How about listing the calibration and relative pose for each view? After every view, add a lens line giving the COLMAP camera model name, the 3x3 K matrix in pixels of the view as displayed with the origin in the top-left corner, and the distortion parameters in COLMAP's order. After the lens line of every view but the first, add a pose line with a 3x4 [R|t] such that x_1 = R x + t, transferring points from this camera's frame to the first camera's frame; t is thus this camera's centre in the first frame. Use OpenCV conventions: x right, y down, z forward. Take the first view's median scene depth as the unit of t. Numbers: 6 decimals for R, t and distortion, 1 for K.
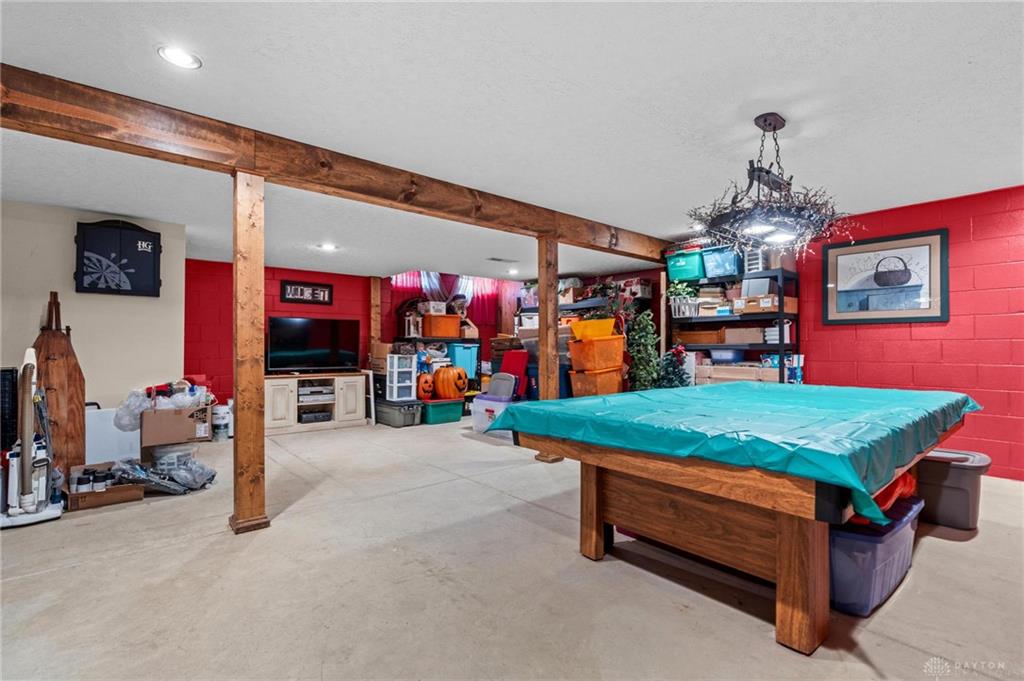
lens RADIAL K [[466.1, 0, 509.4], [0, 466.1, 344.2], [0, 0, 1]] dist [-0.011574, 0.003813]
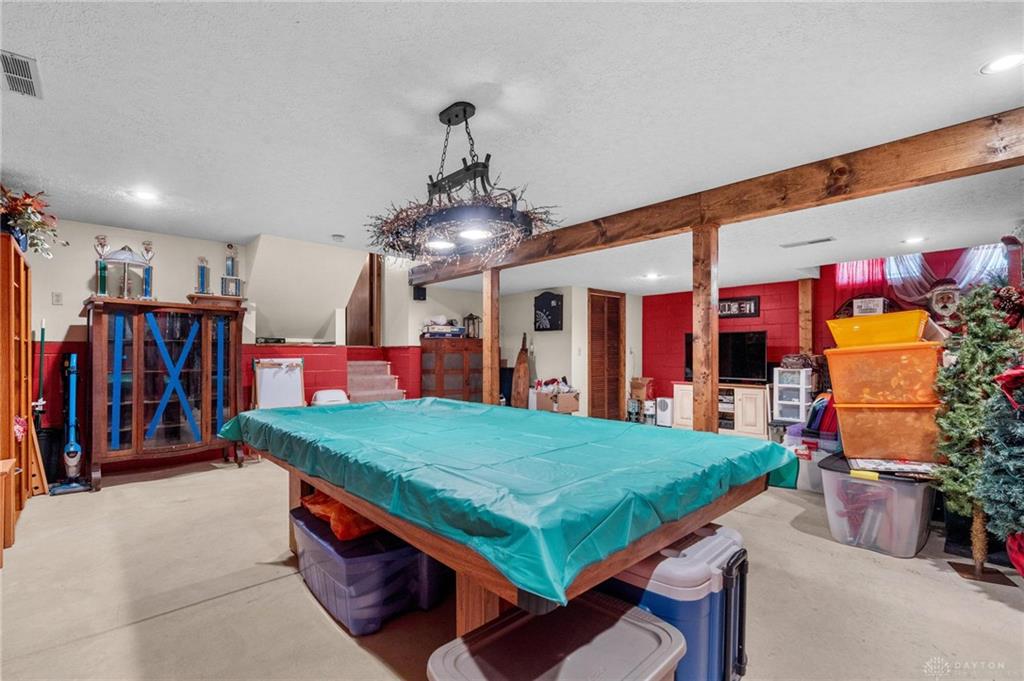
lens RADIAL K [[466.1, 0, 511.4], [0, 466.1, 348.8], [0, 0, 1]] dist [-0.011574, 0.003813]
pose [[0.052556, -0.012614, -0.998538, 0.751557], [0.007374, 0.999898, -0.012243, -0.008310], [0.998591, -0.006720, 0.052643, 0.541938]]
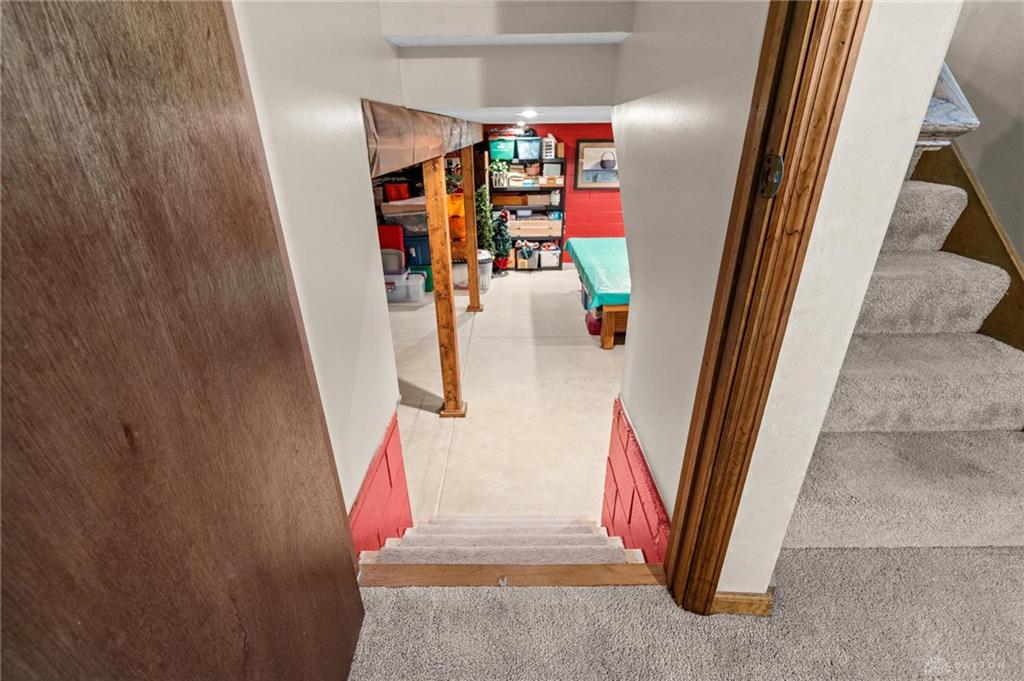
lens RADIAL K [[466.1, 0, 513.7], [0, 466.1, 343.9], [0, 0, 1]] dist [-0.011574, 0.003813]
pose [[0.653570, -0.324658, 0.683698, -0.767899], [0.003243, 0.904521, 0.426417, -0.245611], [-0.756859, -0.276476, 0.592221, 0.006451]]
